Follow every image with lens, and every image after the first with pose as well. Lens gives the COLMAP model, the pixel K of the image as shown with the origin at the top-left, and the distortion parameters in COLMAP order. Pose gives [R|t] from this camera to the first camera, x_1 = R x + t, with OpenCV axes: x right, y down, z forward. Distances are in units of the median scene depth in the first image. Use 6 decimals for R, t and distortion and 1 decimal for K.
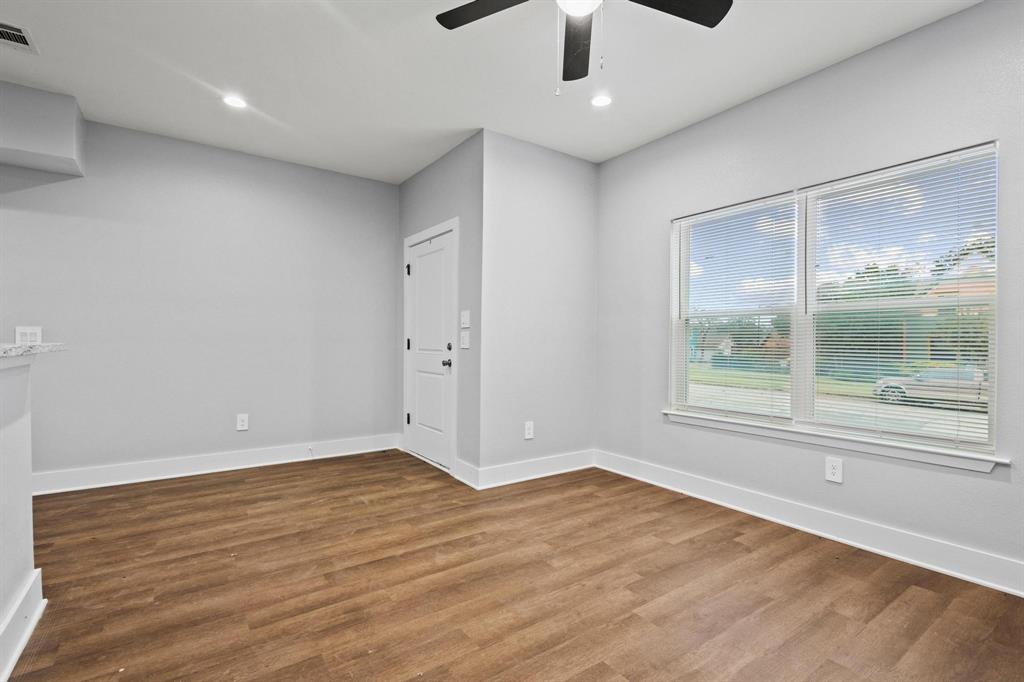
lens RADIAL K [[472.4, 0, 513.0], [0, 472.4, 340.9], [0, 0, 1]] dist [0.005489, -0.000489]
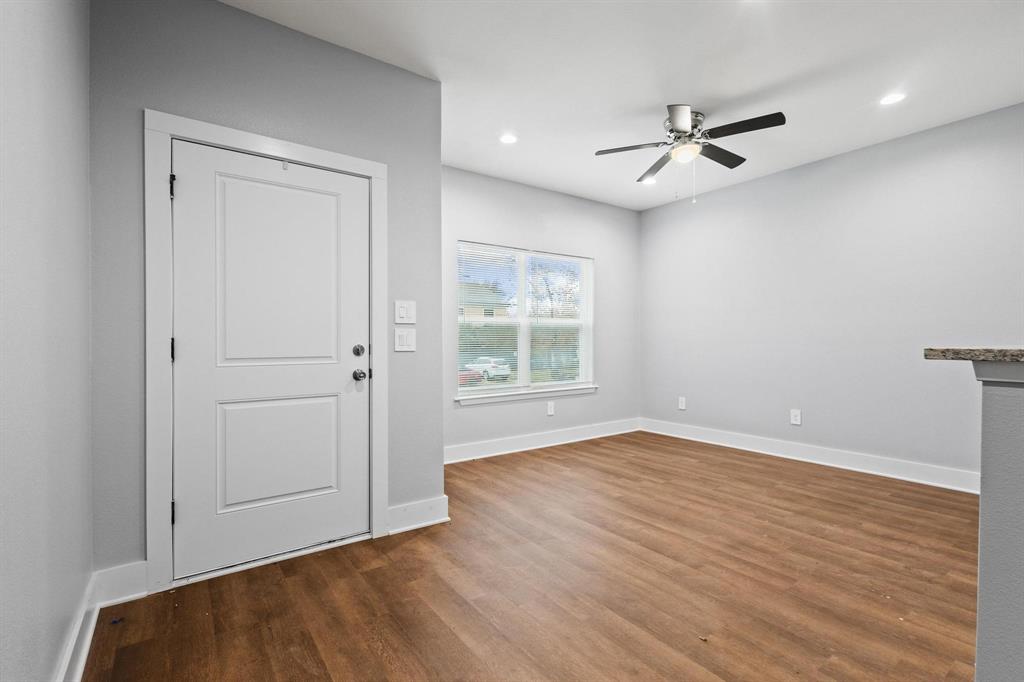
lens RADIAL K [[470.9, 0, 512.2], [0, 470.9, 343.5], [0, 0, 1]] dist [0.003077, 0.000157]
pose [[-0.006986, -0.012112, 0.999902, -1.170057], [0.002156, 0.999924, 0.012127, -0.007284], [-0.999973, 0.002240, -0.006959, 1.163689]]
